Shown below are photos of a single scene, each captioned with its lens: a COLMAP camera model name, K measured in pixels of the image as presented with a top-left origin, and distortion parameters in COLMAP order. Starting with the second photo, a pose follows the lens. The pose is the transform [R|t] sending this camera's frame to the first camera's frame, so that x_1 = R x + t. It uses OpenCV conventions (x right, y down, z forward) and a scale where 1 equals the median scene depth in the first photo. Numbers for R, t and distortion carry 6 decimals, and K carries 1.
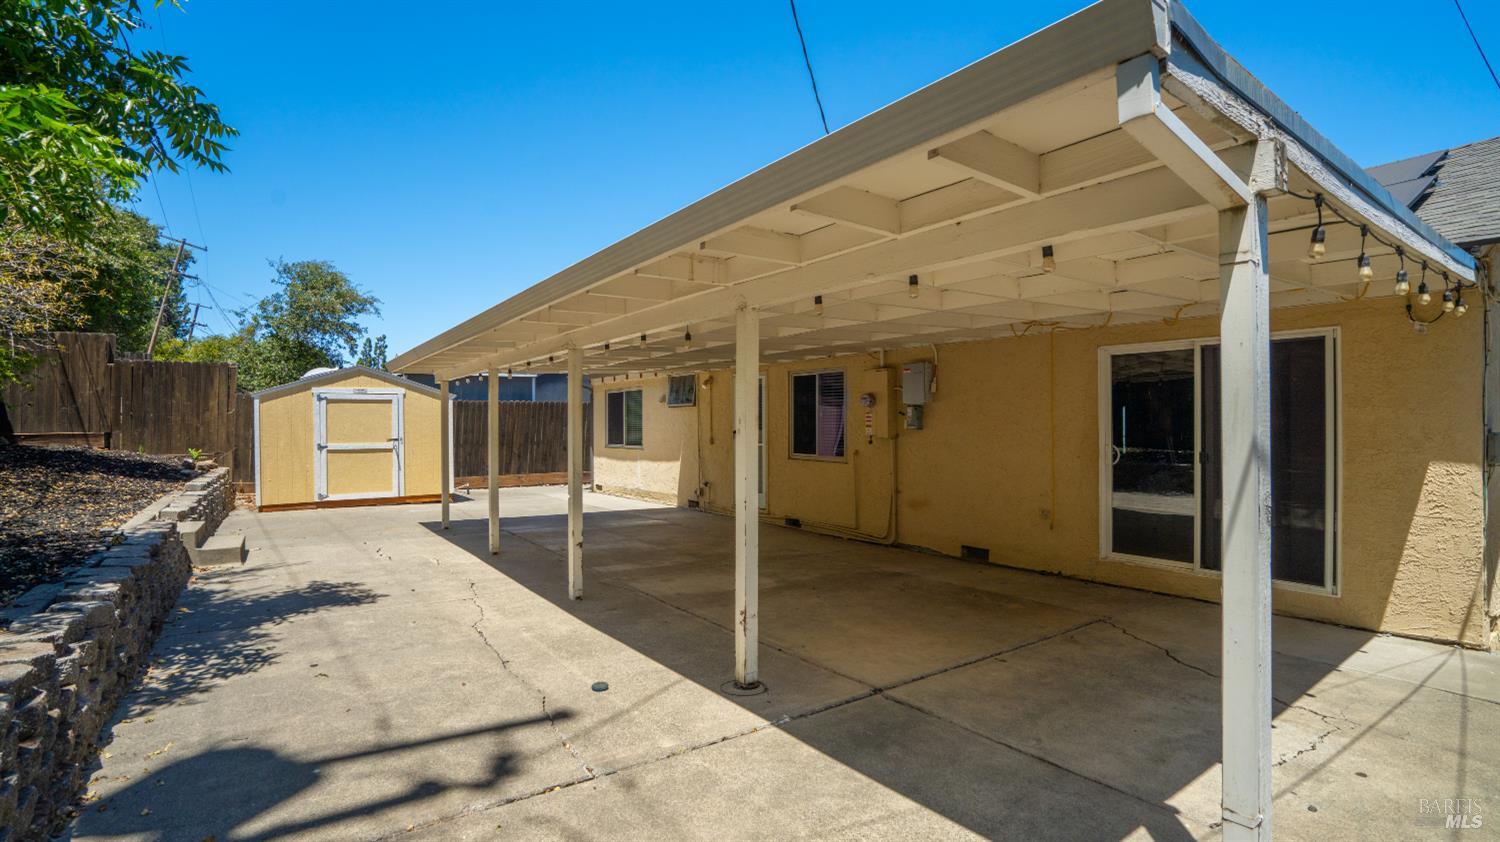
lens RADIAL K [[682.9, 0, 735.2], [0, 682.9, 425.4], [0, 0, 1]] dist [-0.024332, -0.000283]
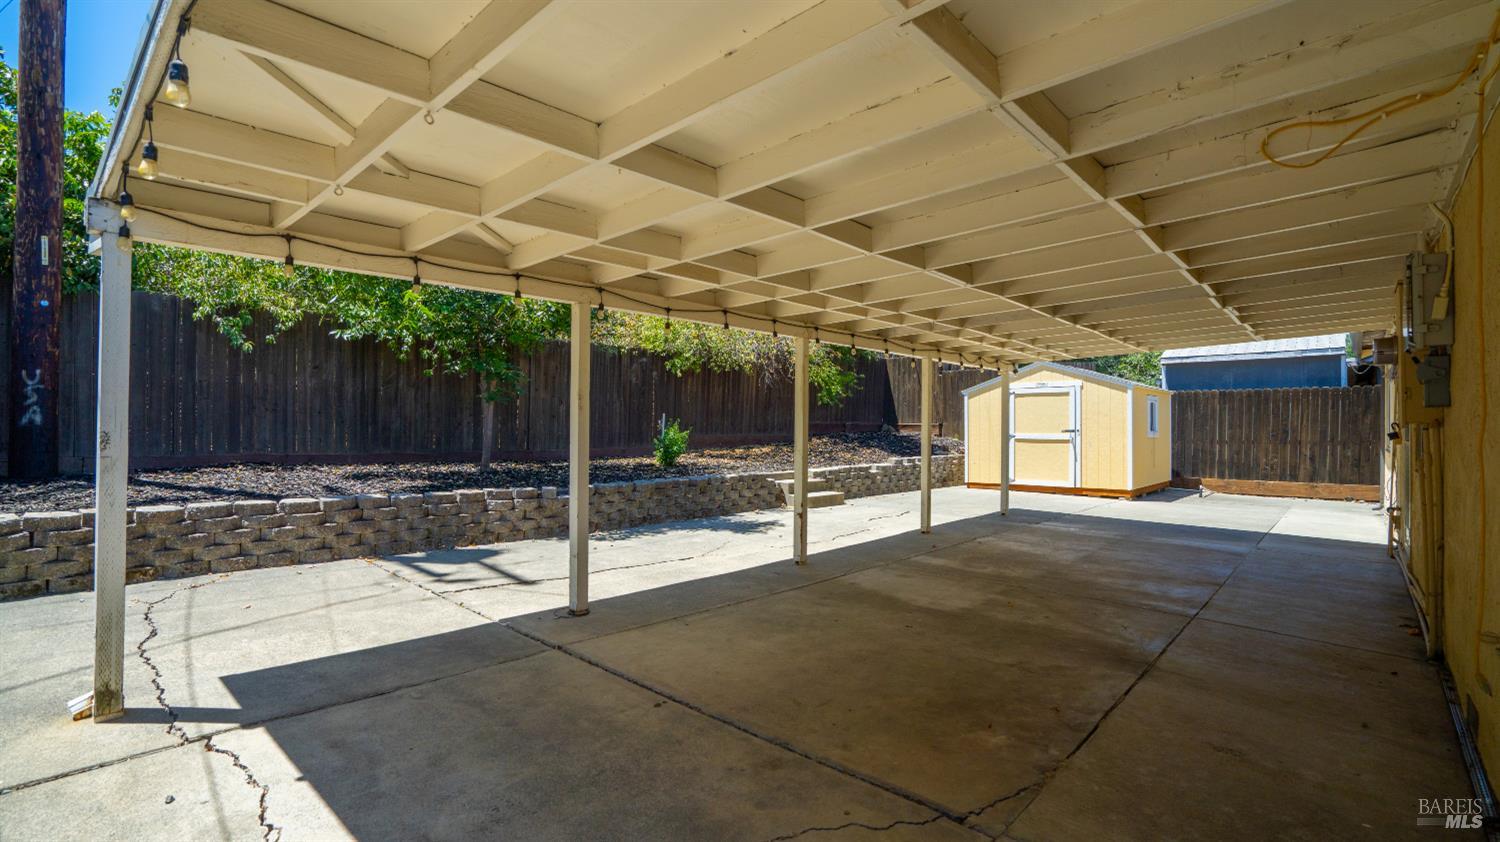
lens RADIAL K [[684.5, 0, 763.3], [0, 684.5, 419.1], [0, 0, 1]] dist [-0.033914, 0.000336]
pose [[0.217371, -0.006835, -0.976065, 0.640930], [-0.004998, 0.999955, -0.008115, 0.022433], [0.976076, 0.006642, 0.217327, 0.530473]]
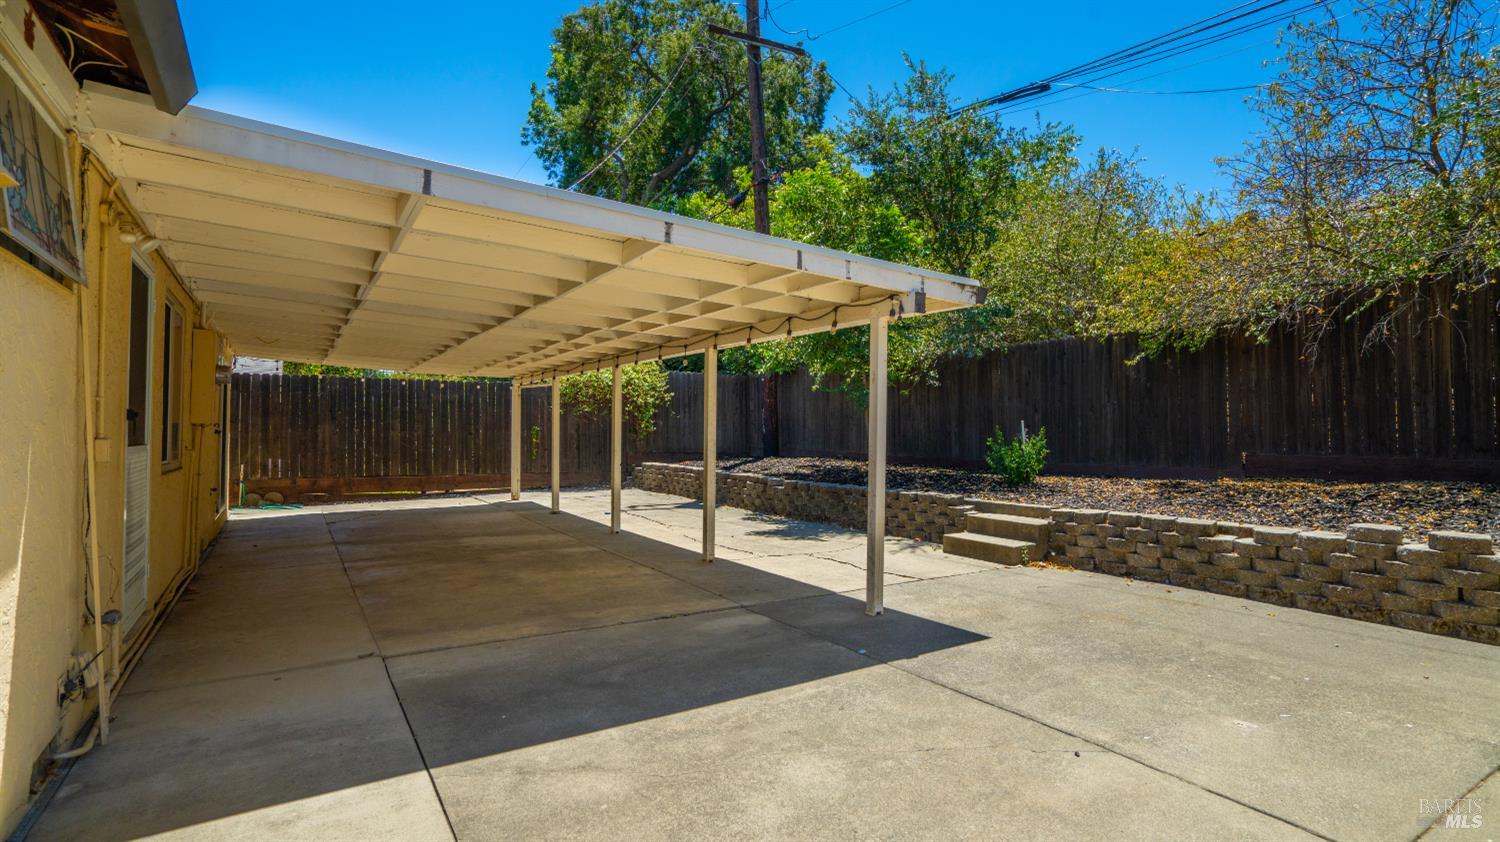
lens RADIAL K [[755.0, 0, 750.0], [0, 755.0, 421.0], [0, 0, 1]] dist [-0.041088, 0.000069]
pose [[-0.997608, -0.006321, 0.068841, -0.460255], [-0.007334, 0.999868, -0.014477, 0.023471], [-0.068741, -0.014948, -0.997523, 1.965837]]
